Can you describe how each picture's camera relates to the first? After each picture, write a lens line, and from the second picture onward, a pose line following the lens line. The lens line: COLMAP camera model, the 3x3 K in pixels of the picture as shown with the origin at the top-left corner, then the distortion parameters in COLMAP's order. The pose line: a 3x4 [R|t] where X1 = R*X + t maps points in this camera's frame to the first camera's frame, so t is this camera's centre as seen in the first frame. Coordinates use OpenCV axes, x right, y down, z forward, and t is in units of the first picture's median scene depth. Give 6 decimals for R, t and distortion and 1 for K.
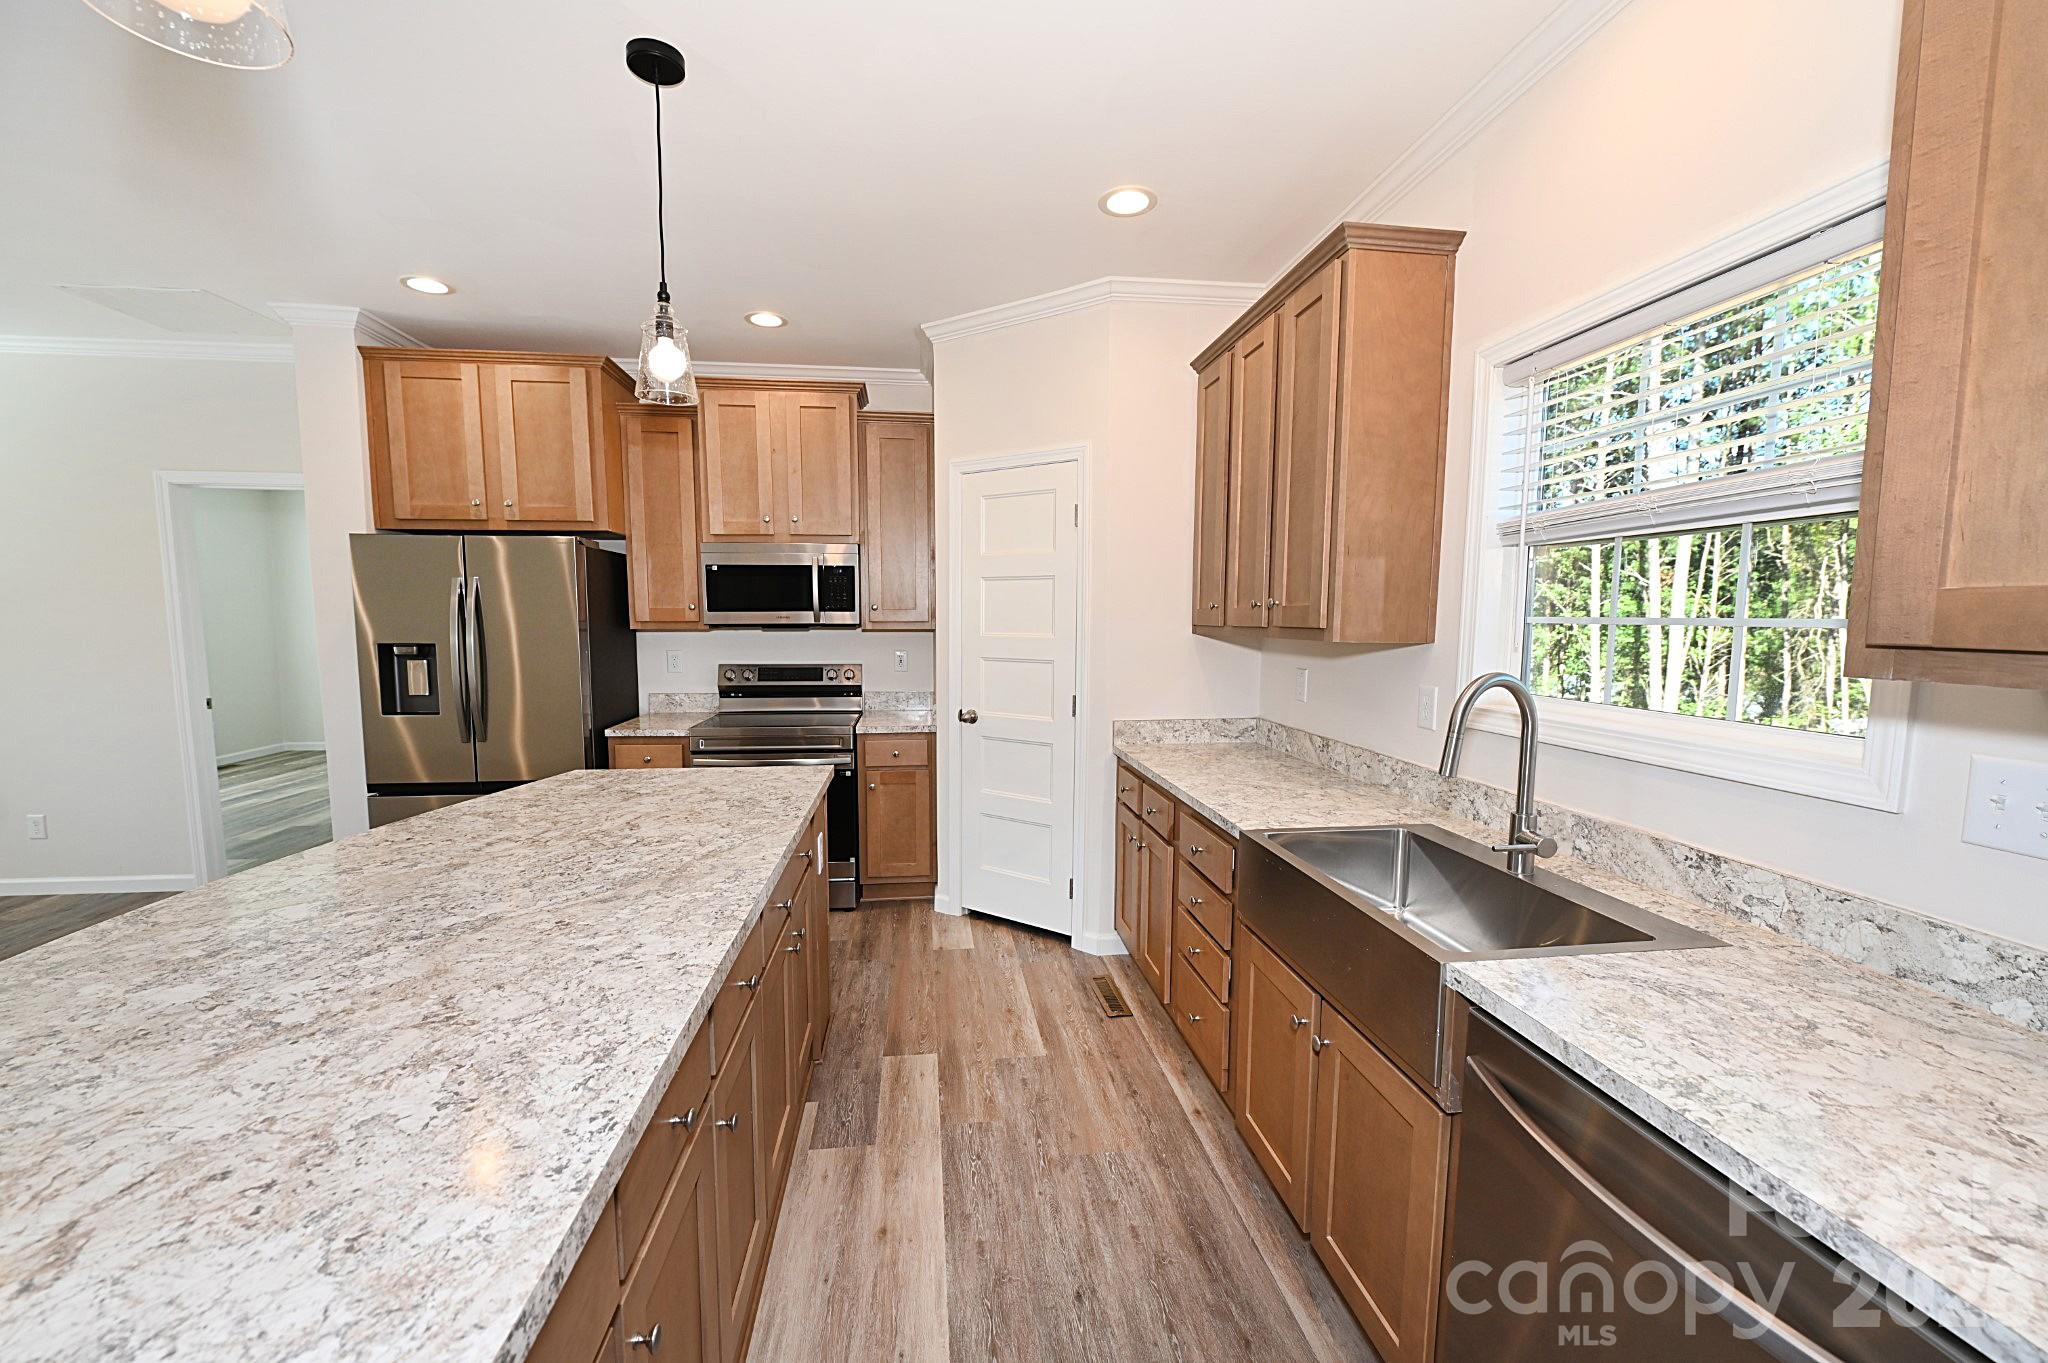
lens RADIAL K [[805.9, 0, 1020.5], [0, 805.9, 693.3], [0, 0, 1]] dist [-0.008555, -0.000426]
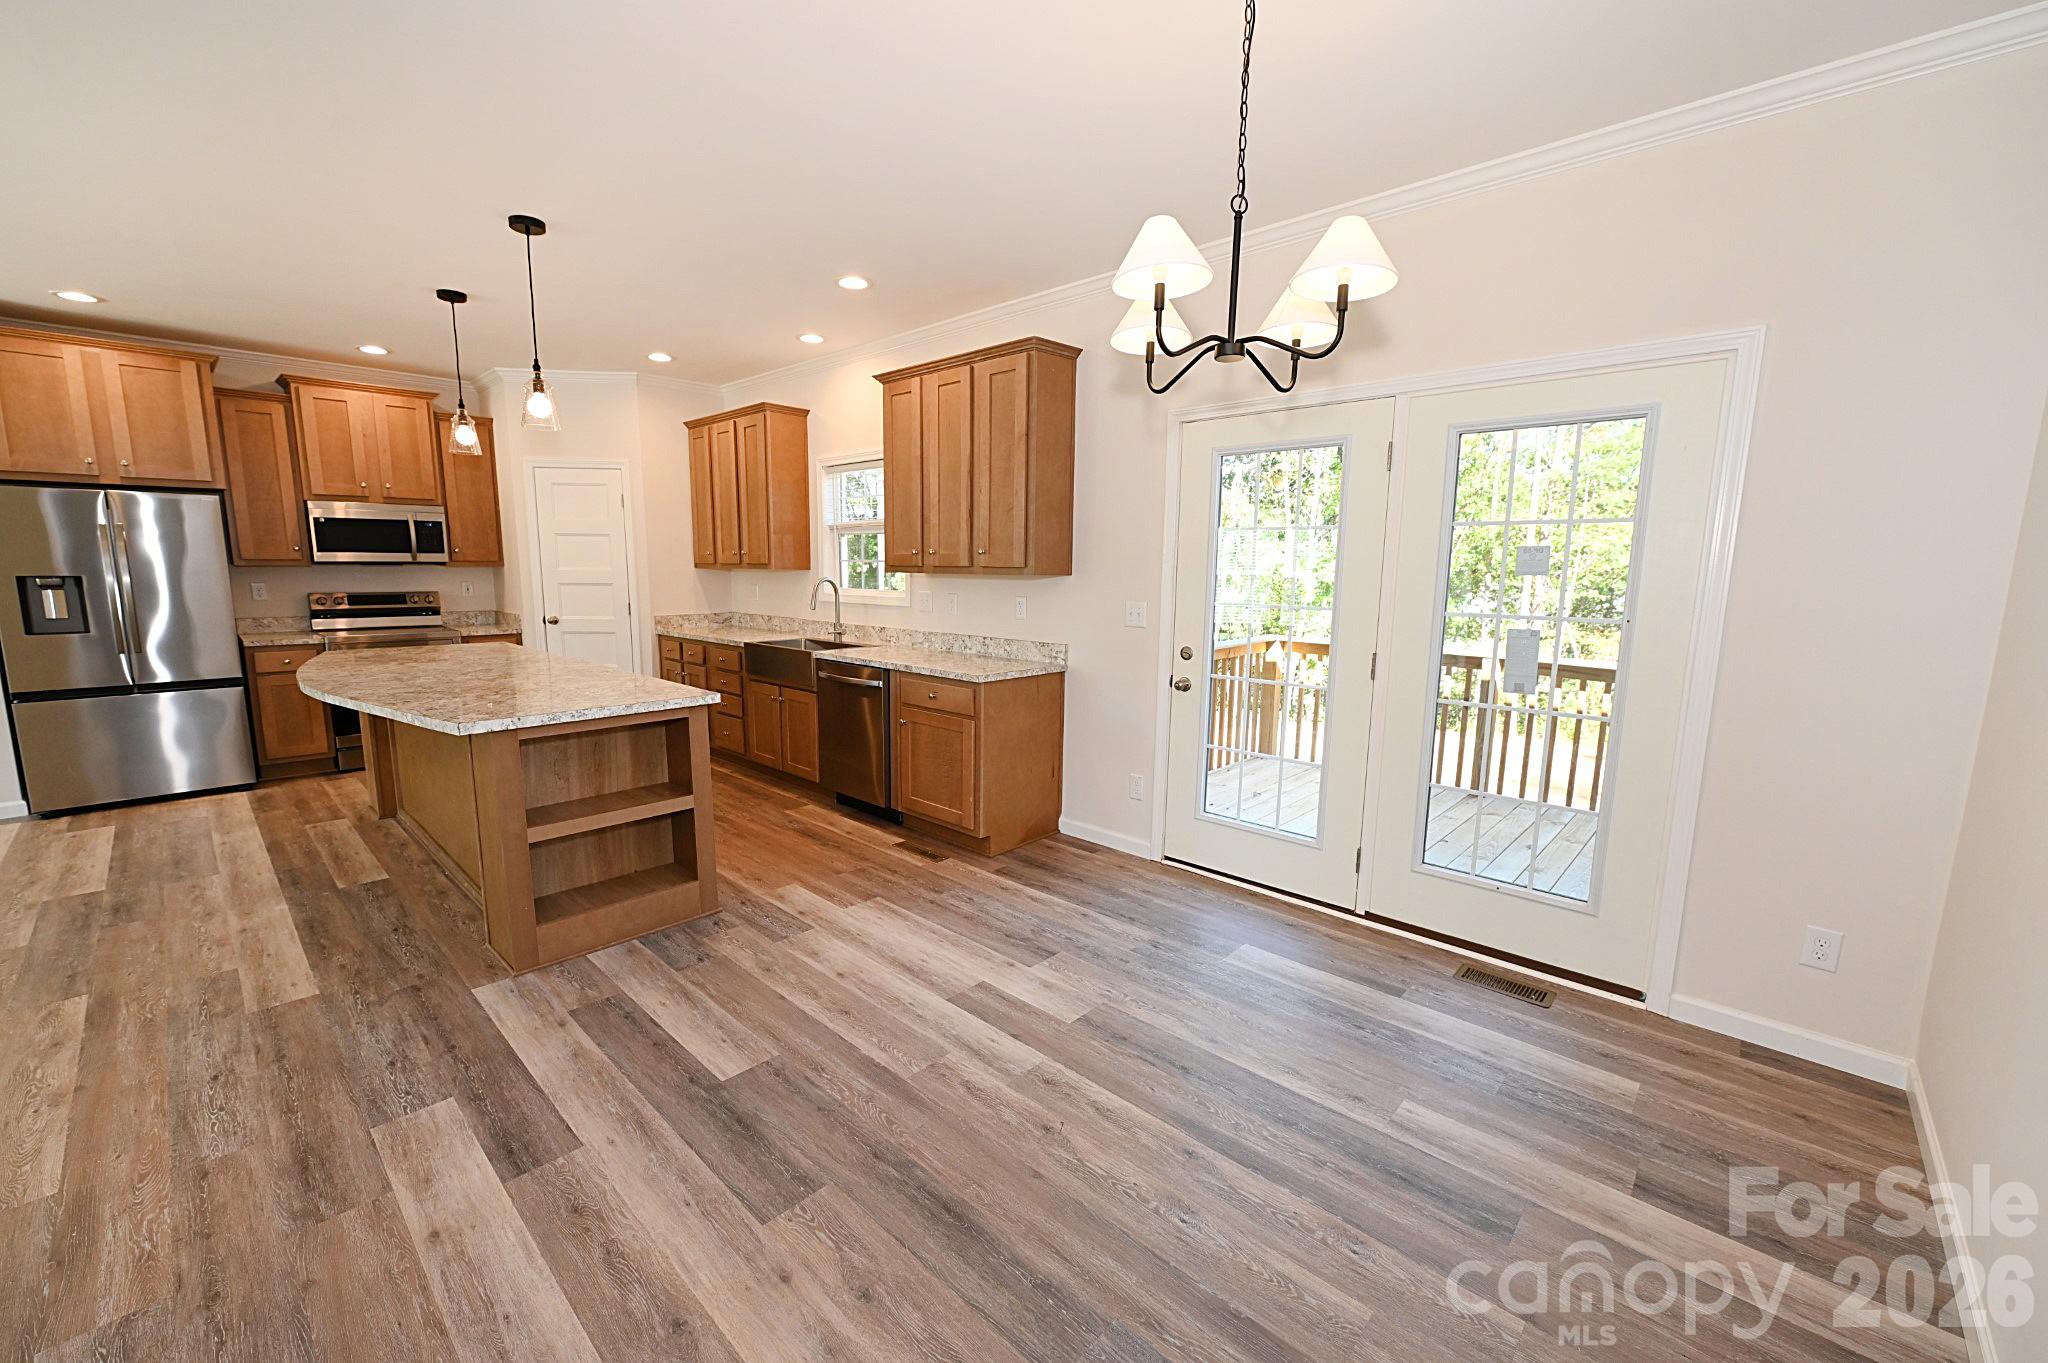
lens RADIAL K [[805.9, 0, 1016.8], [0, 805.9, 690.3], [0, 0, 1]] dist [-0.008555, -0.000426]
pose [[0.769687, -0.094290, 0.631420, -0.387789], [0.052566, 0.995035, 0.084511, 0.084153], [-0.636253, -0.031856, 0.770822, -0.859156]]
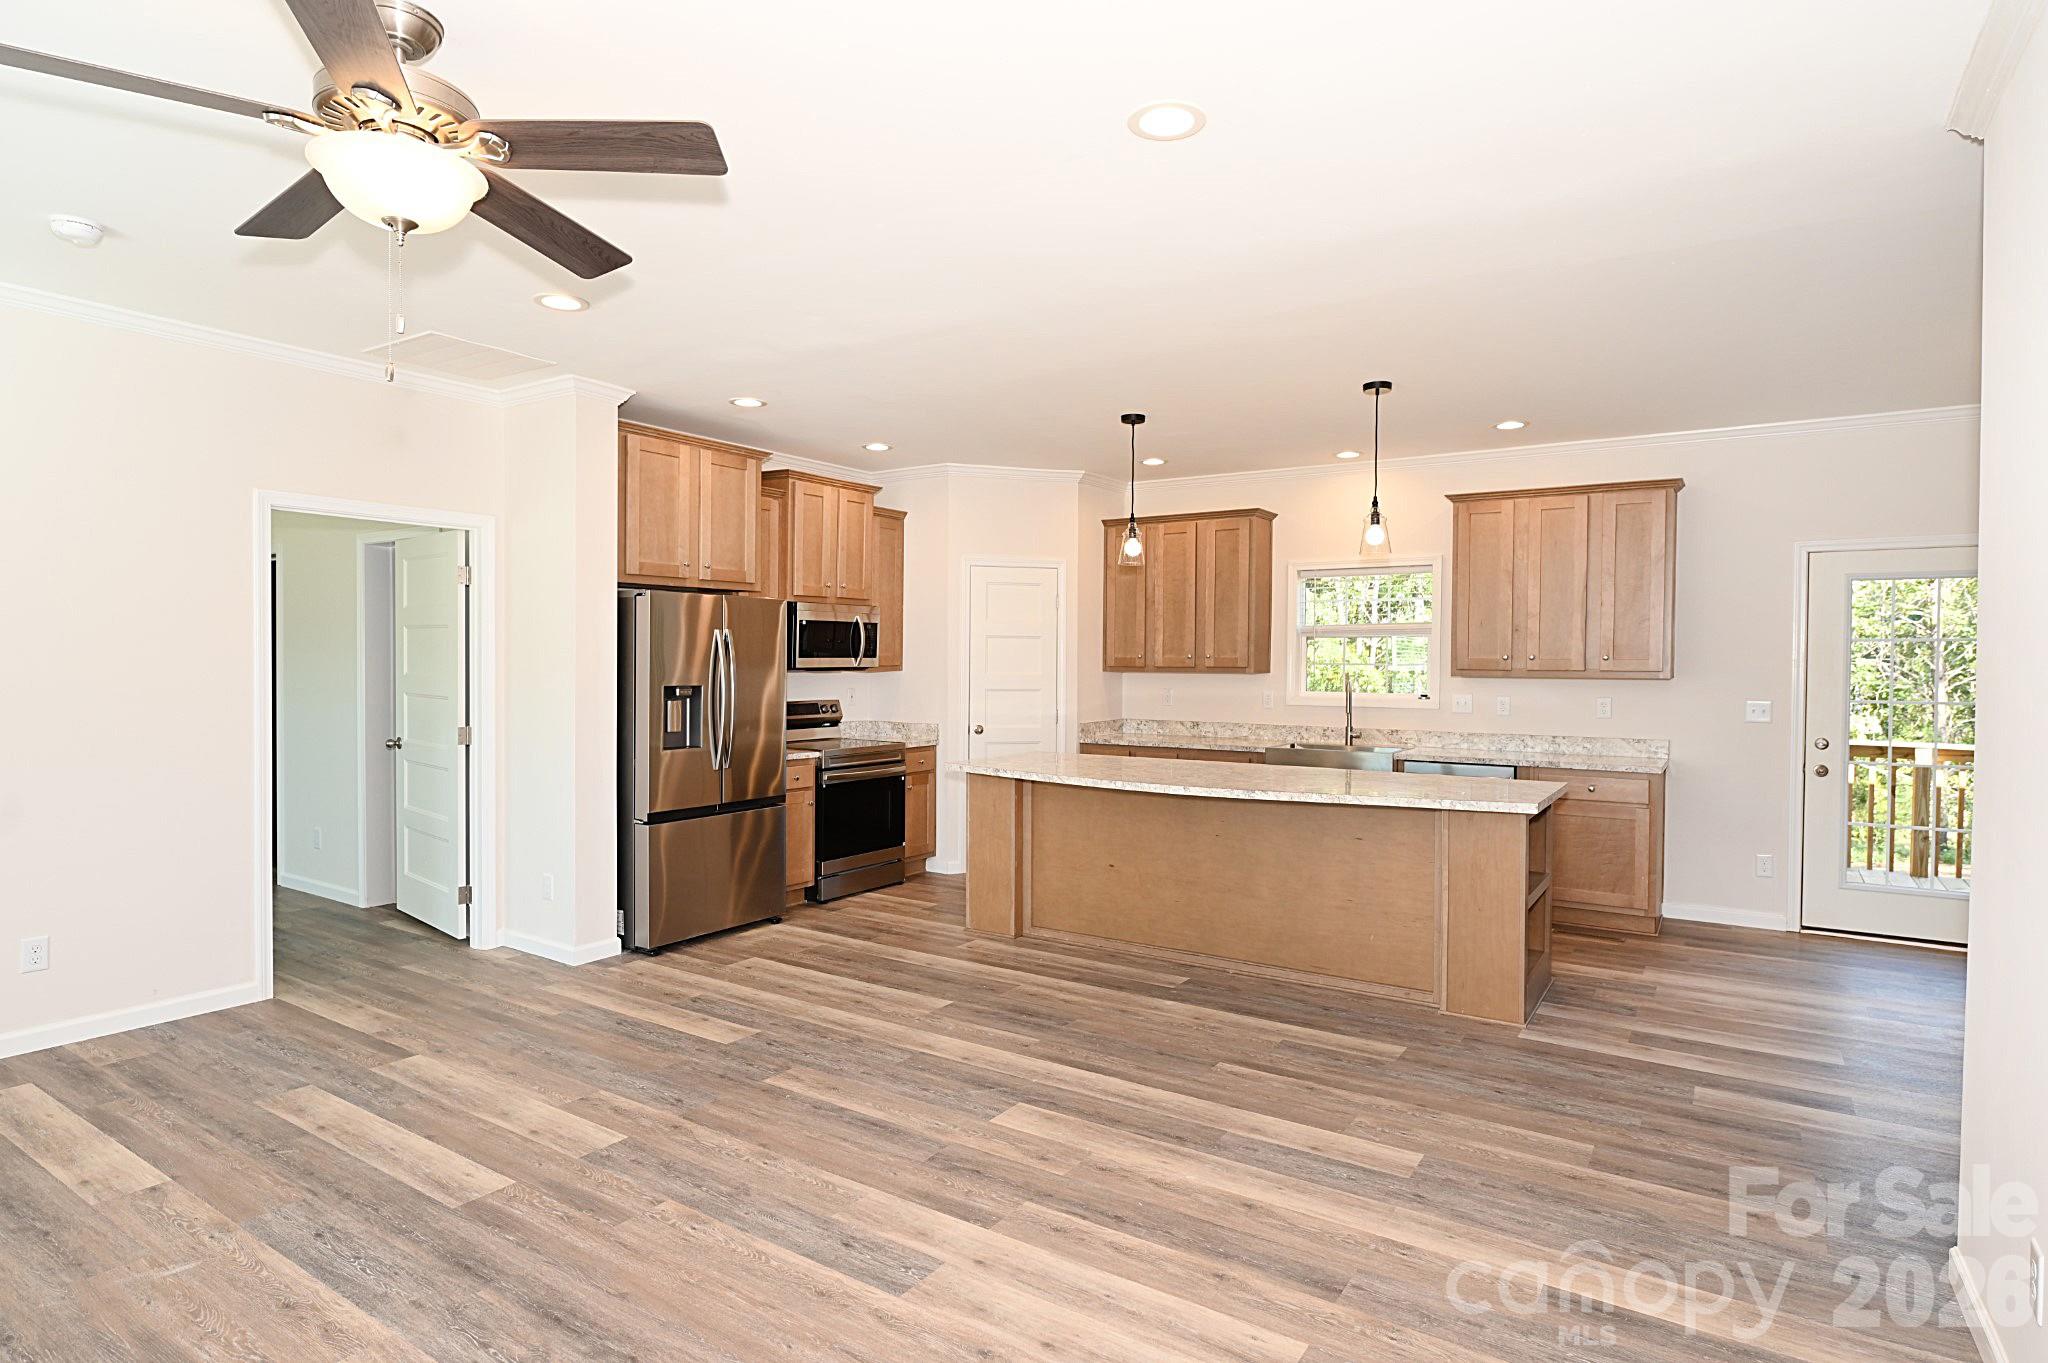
lens RADIAL K [[1093.3, 0, 1031.0], [0, 1093.3, 676.9], [0, 0, 1]] dist [-0.005968, -0.001531]
pose [[0.649230, -0.012777, 0.760485, -1.555257], [0.068763, 0.996750, -0.041956, 0.023835], [-0.757477, 0.079532, 0.647999, -0.373733]]
